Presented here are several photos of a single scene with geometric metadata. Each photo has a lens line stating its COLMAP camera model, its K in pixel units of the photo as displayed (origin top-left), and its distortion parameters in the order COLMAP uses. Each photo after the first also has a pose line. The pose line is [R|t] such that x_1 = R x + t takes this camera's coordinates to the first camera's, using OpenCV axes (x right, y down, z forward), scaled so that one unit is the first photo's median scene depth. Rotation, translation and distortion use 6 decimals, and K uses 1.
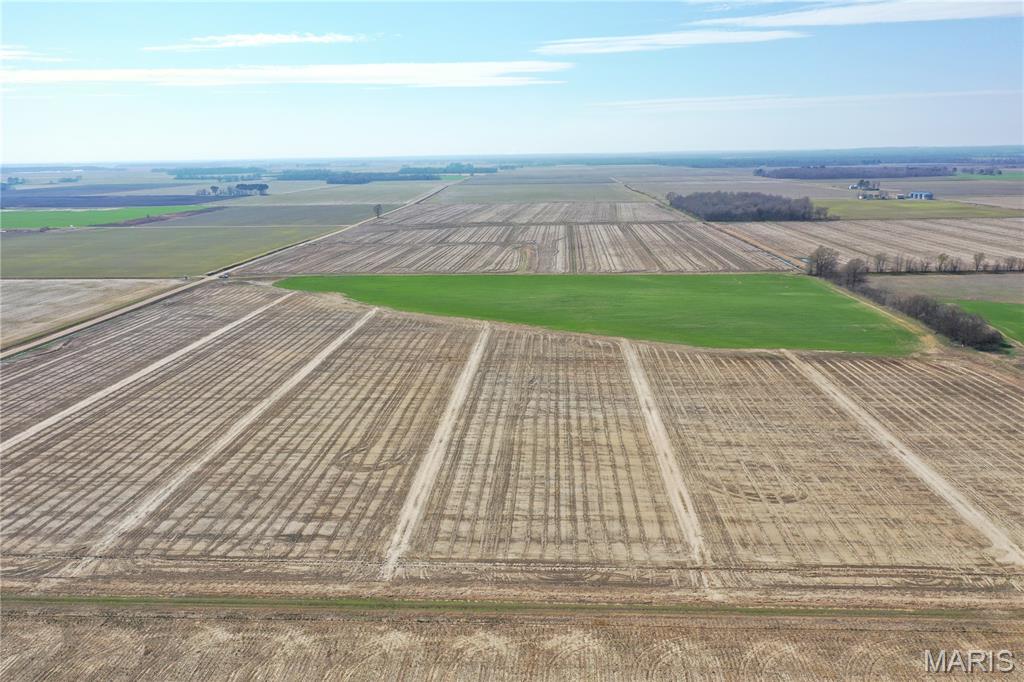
lens RADIAL K [[802.4, 0, 509.8], [0, 802.4, 346.9], [0, 0, 1]] dist [0.009078, 0.003891]
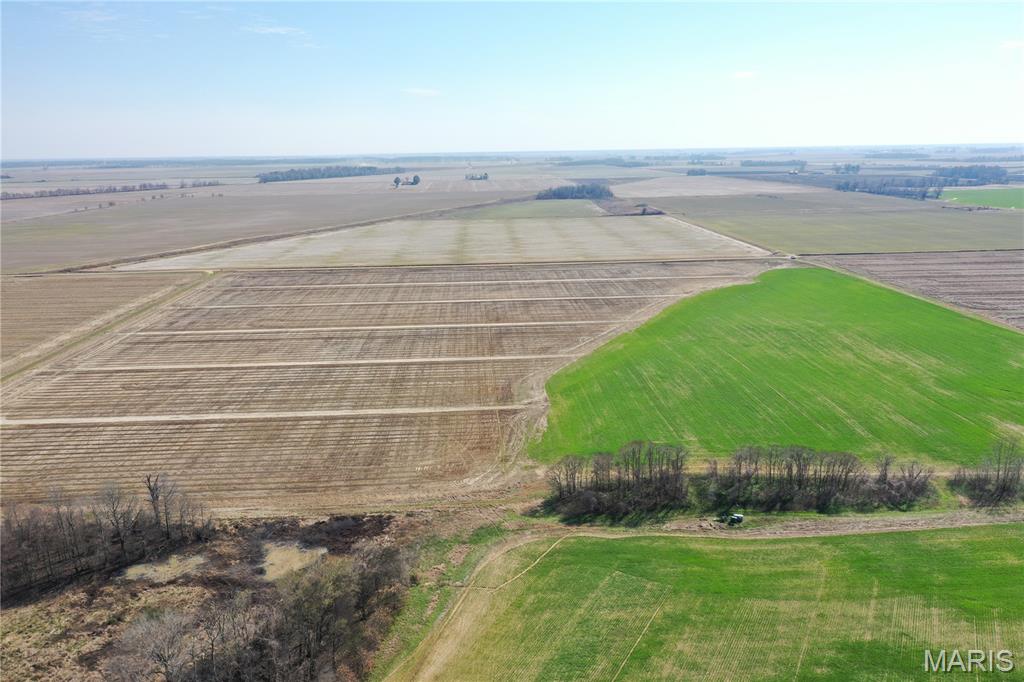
lens RADIAL K [[802.4, 0, 510.5], [0, 802.4, 339.5], [0, 0, 1]] dist [0.009078, 0.003891]
pose [[0.112977, 0.241728, -0.963745, 1.453899], [-0.218517, 0.952252, 0.213229, -0.292911], [0.969271, 0.186504, 0.160404, 1.116561]]
